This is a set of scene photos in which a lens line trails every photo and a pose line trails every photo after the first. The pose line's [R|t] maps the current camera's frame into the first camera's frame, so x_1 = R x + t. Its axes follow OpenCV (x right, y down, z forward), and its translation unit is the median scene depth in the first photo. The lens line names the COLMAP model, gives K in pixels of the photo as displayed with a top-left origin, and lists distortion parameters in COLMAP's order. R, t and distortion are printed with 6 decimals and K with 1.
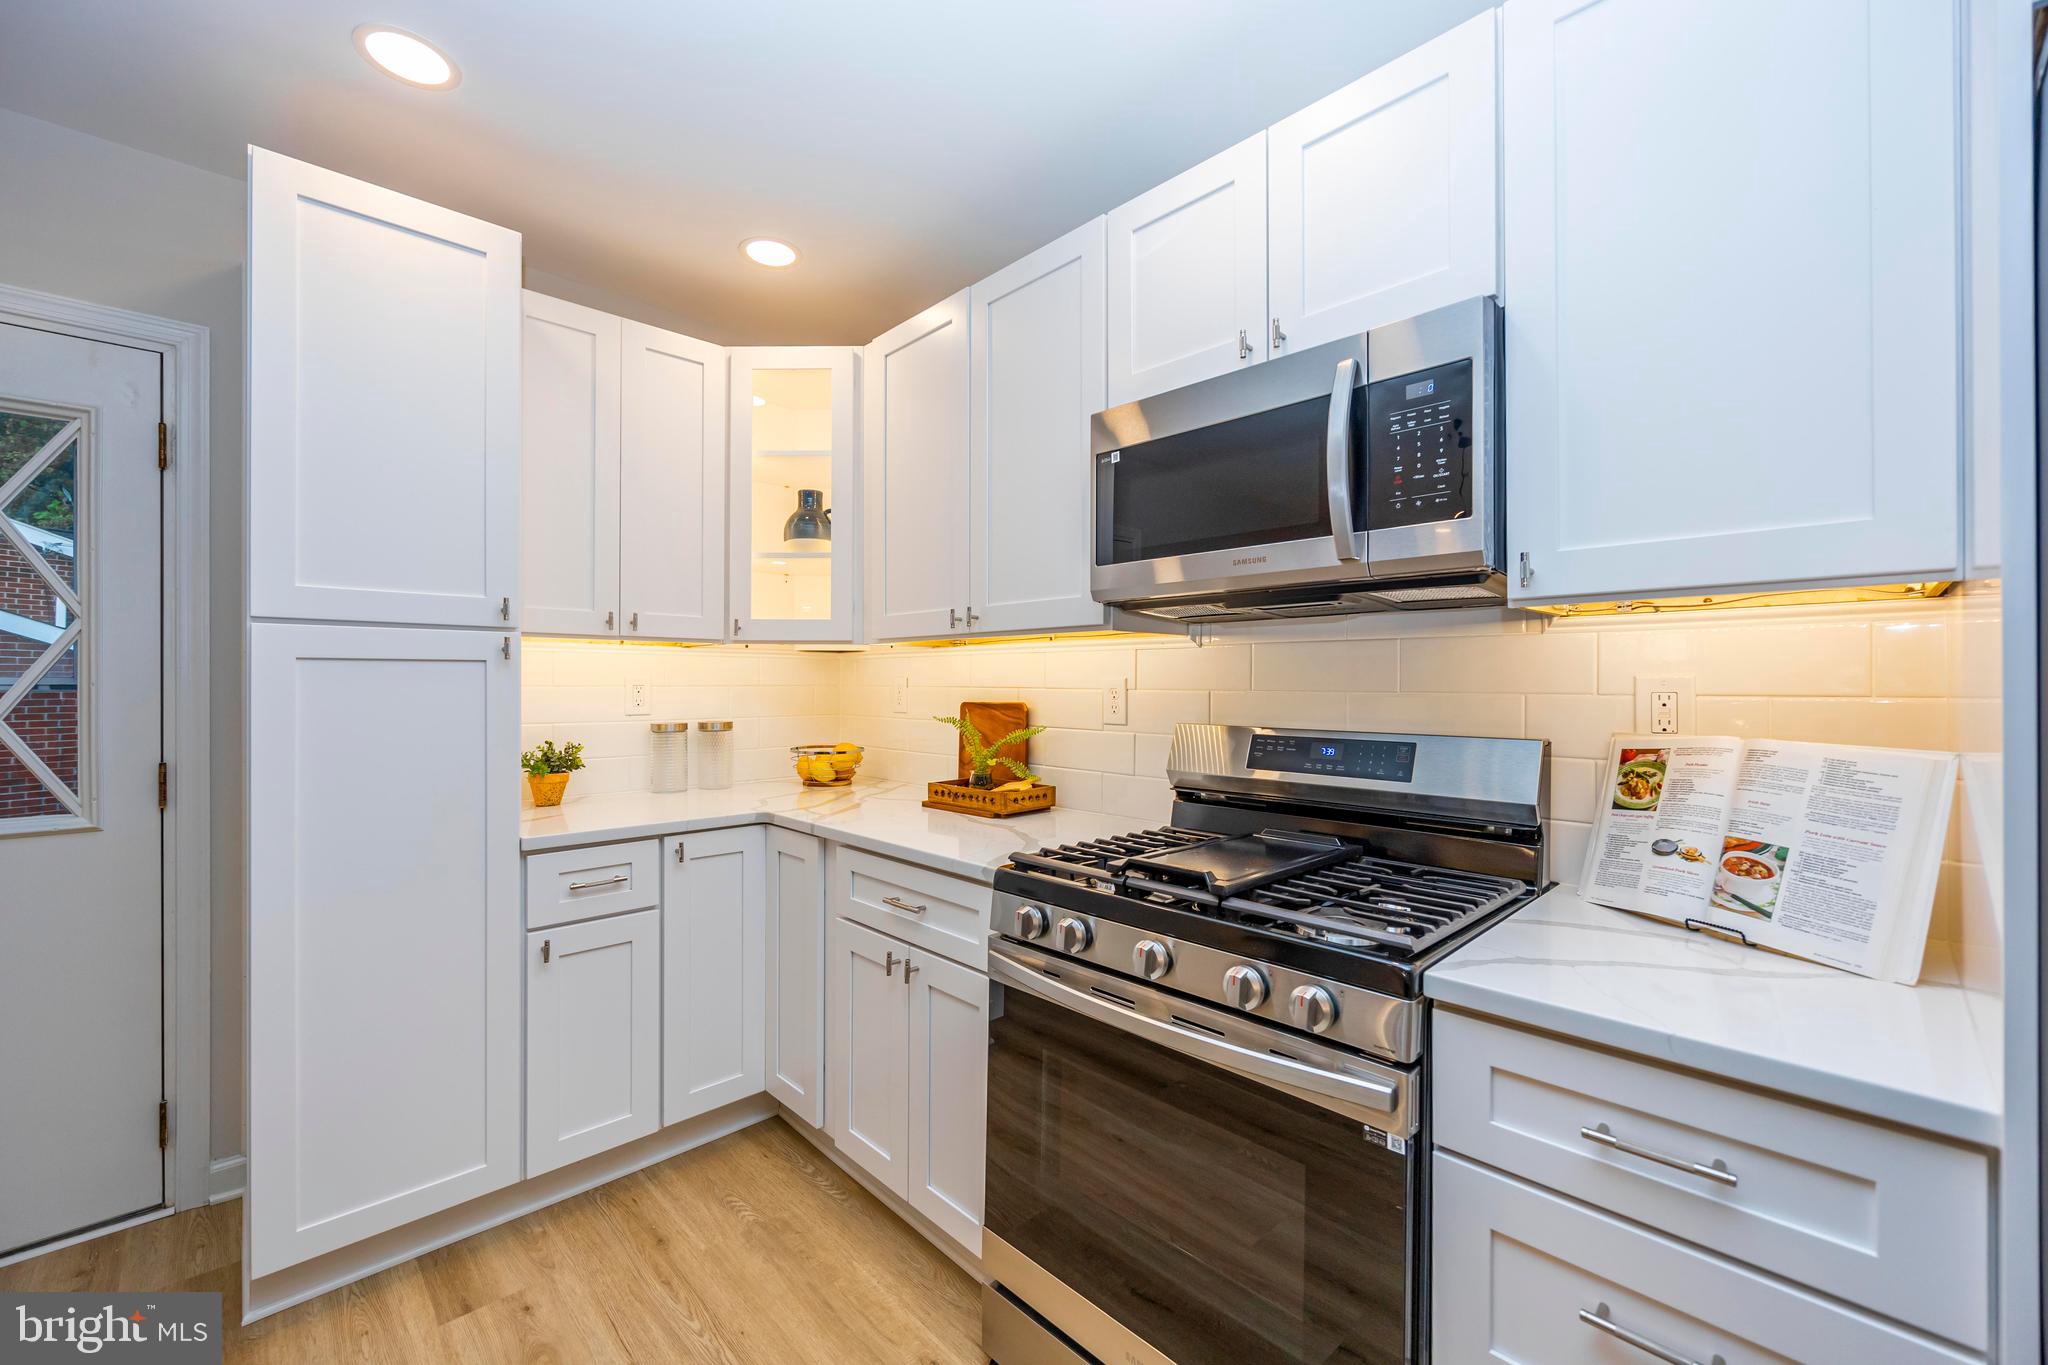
lens RADIAL K [[819.4, 0, 1021.4], [0, 819.4, 687.5], [0, 0, 1]] dist [0.000653, -0.000310]
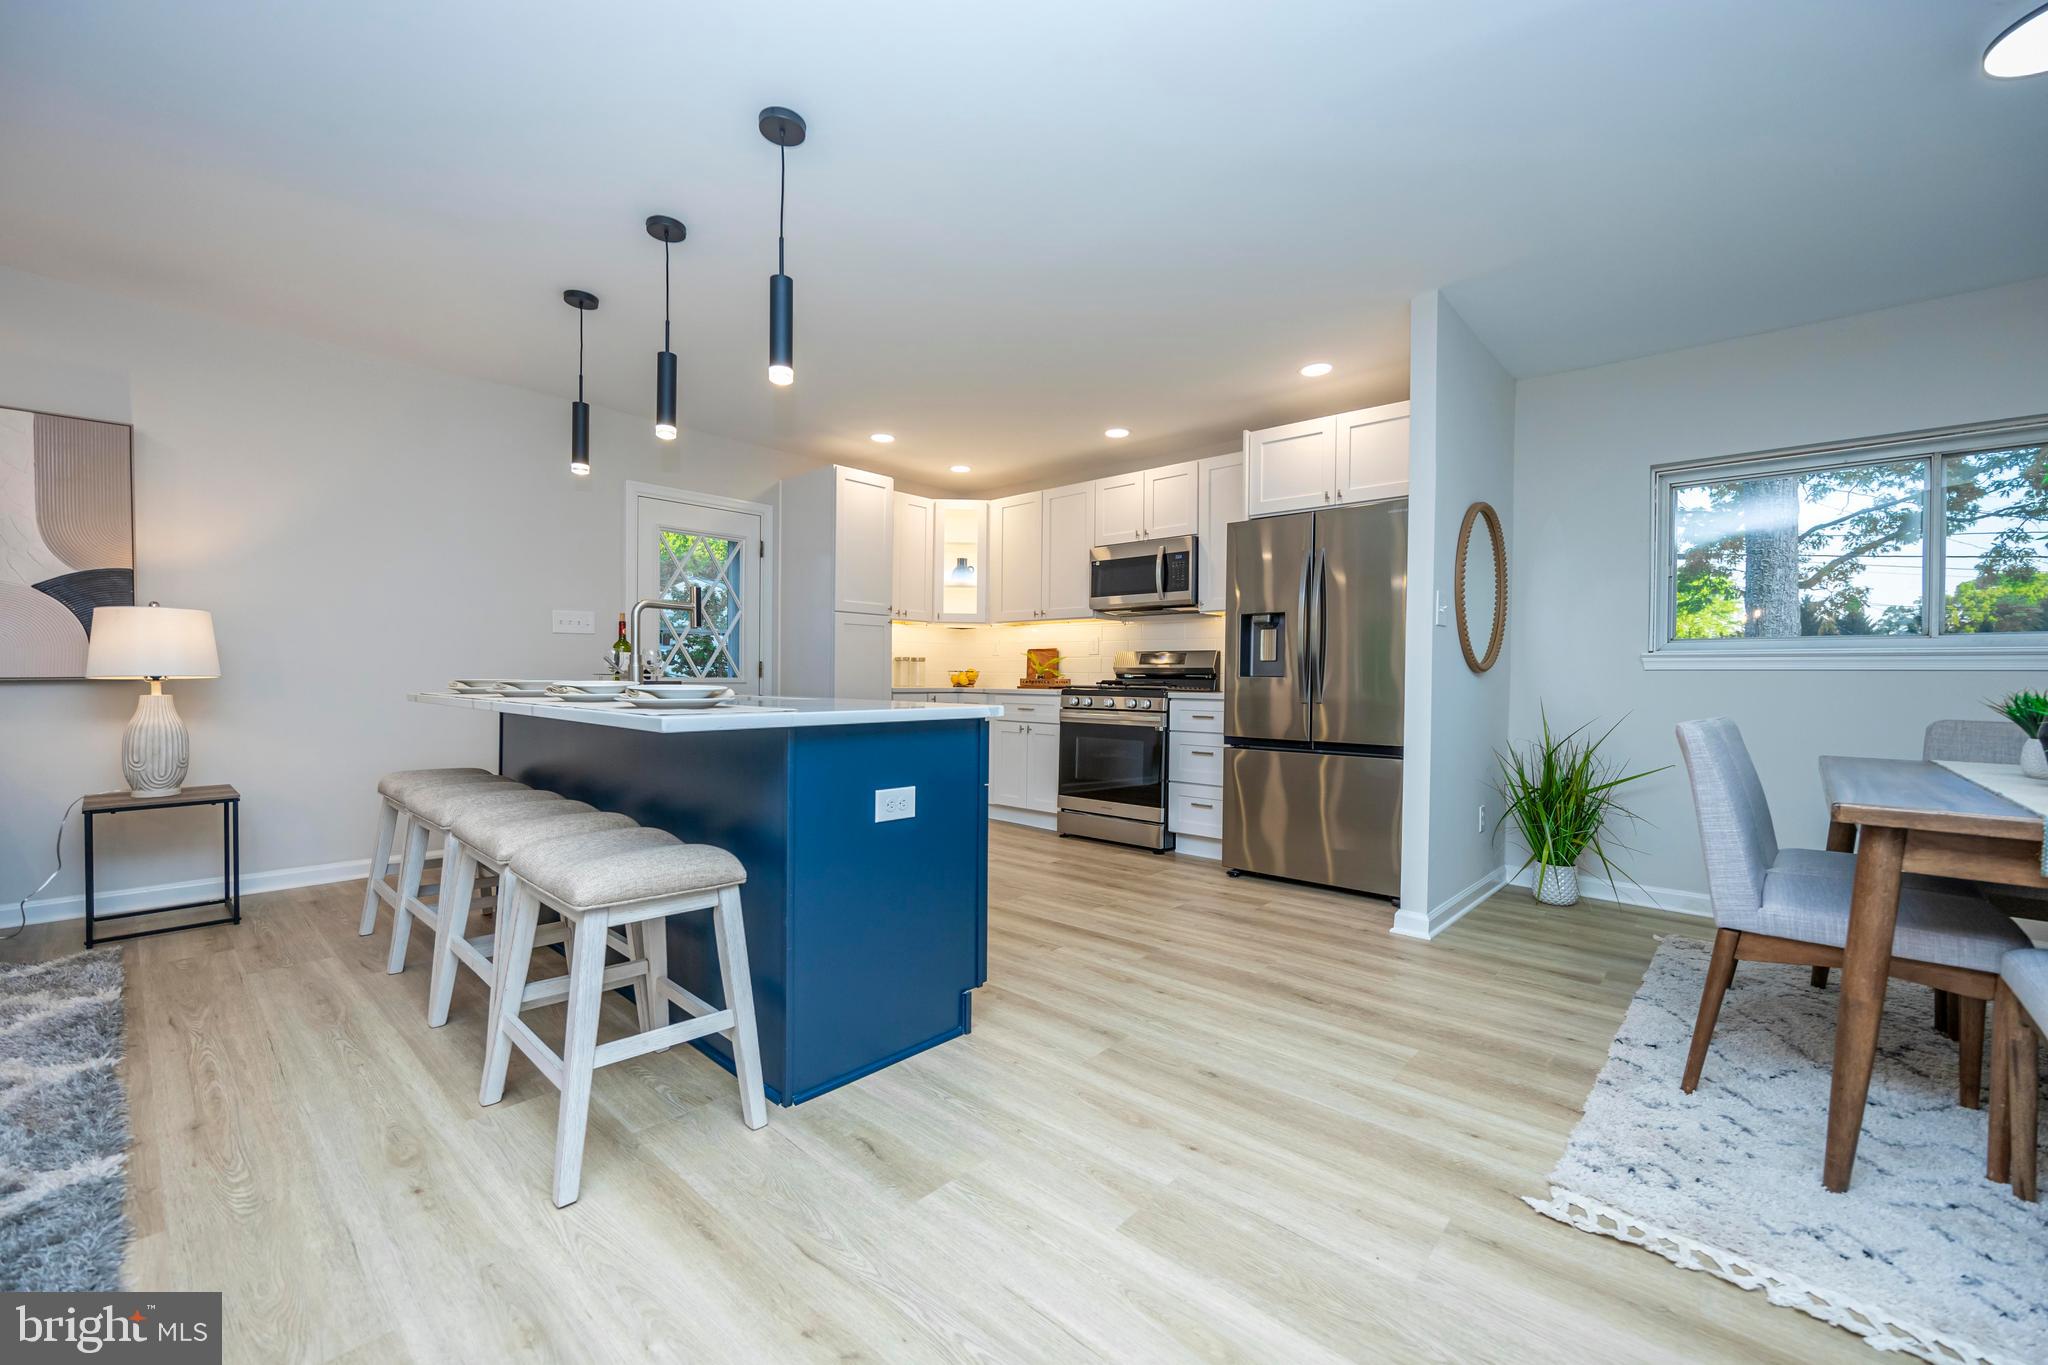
lens RADIAL K [[819.4, 0, 1021.4], [0, 819.4, 687.5], [0, 0, 1]] dist [0.000653, -0.000310]
pose [[0.997989, 0.007914, 0.062895, -0.367976], [-0.008277, 0.999950, 0.005521, 0.178534], [-0.062848, -0.006031, 0.998005, -2.103030]]
